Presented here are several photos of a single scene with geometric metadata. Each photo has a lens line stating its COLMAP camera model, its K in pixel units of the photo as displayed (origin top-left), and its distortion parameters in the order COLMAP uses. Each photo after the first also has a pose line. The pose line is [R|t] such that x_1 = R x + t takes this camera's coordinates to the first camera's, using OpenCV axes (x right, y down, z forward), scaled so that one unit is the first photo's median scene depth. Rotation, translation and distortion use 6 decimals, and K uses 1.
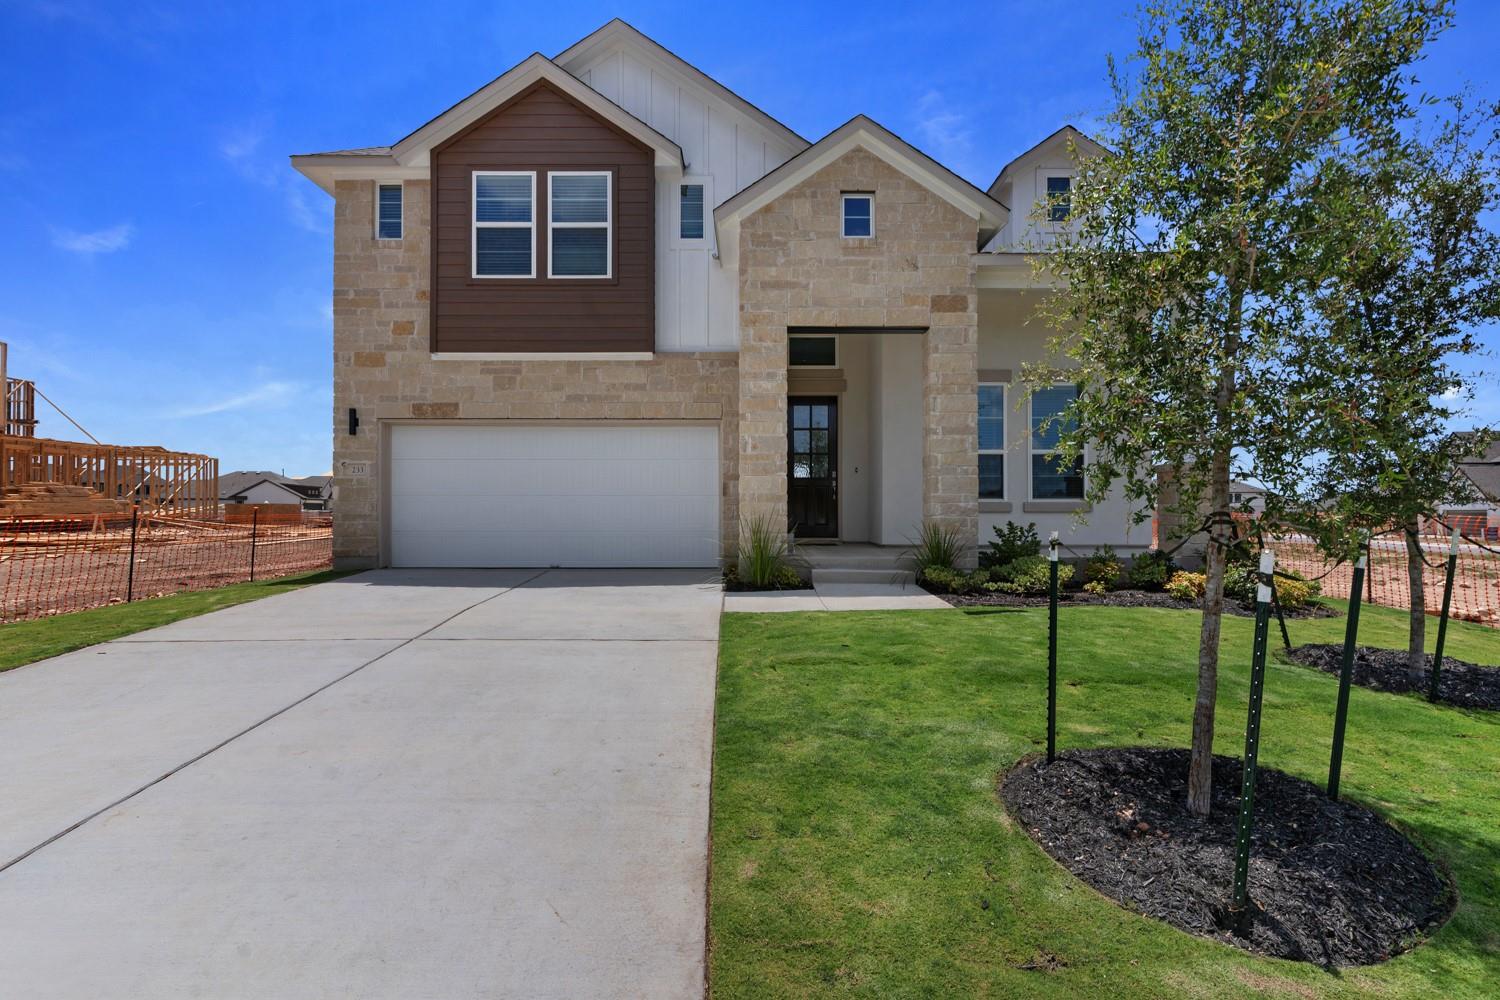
lens RADIAL K [[735.2, 0, 750.2], [0, 735.2, 502.4], [0, 0, 1]] dist [0.004984, -0.001212]
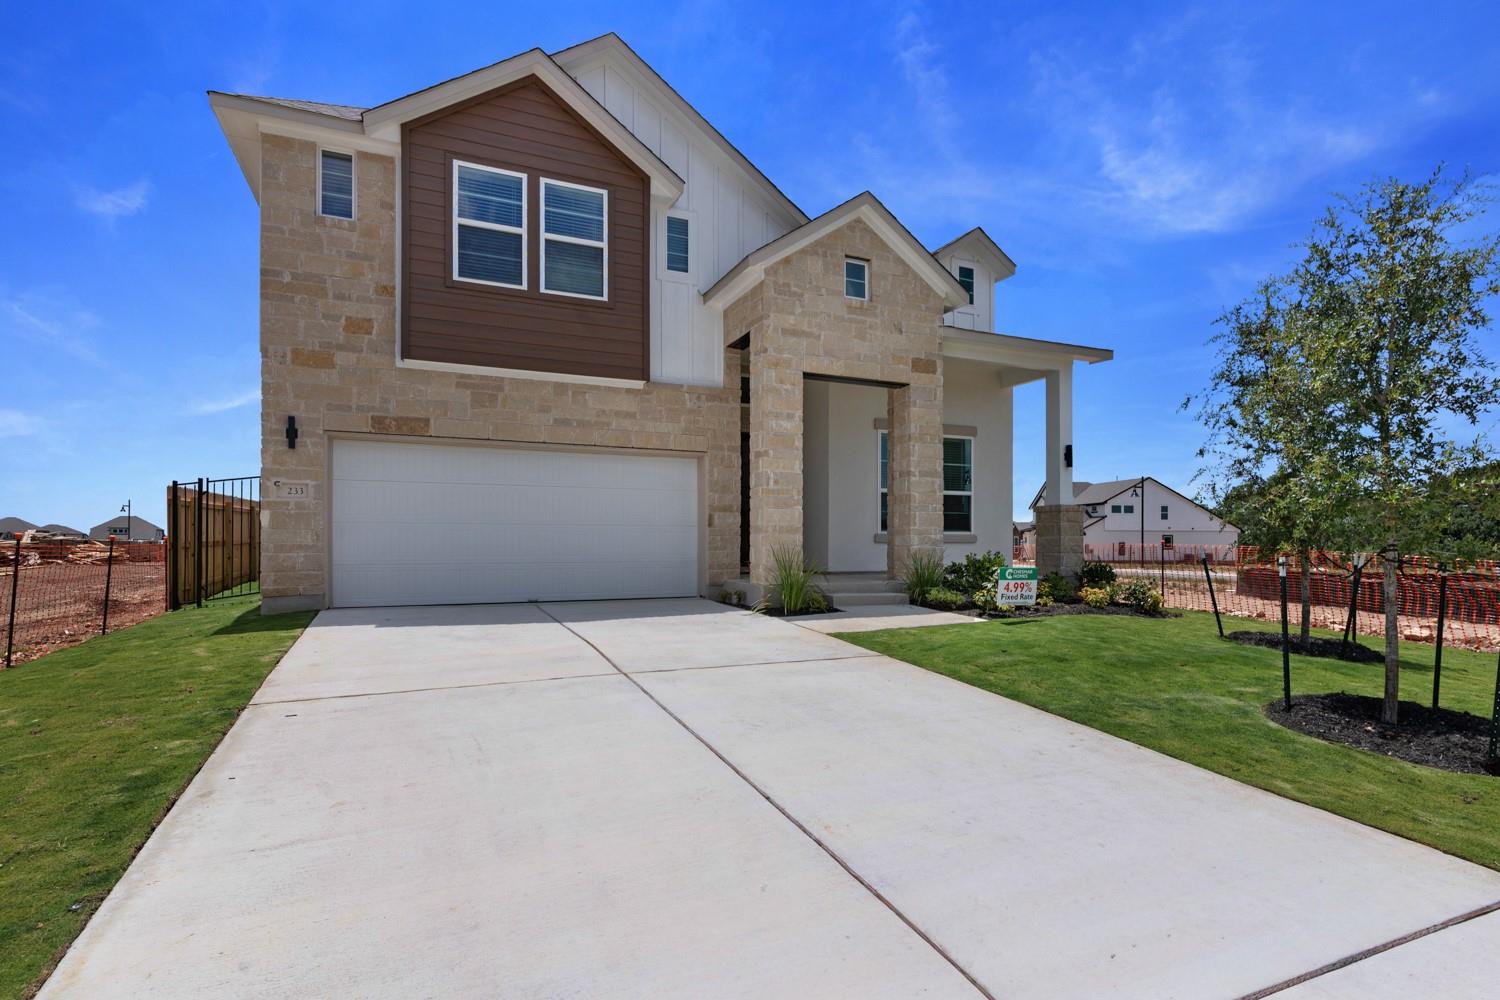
lens RADIAL K [[749.3, 0, 753.3], [0, 749.3, 538.9], [0, 0, 1]] dist [0.004811, 0.001006]
pose [[0.908169, 0.003128, 0.418593, -0.426338], [-0.007180, 0.999941, 0.008104, -0.000826], [-0.418543, -0.010366, 0.908138, 0.018781]]
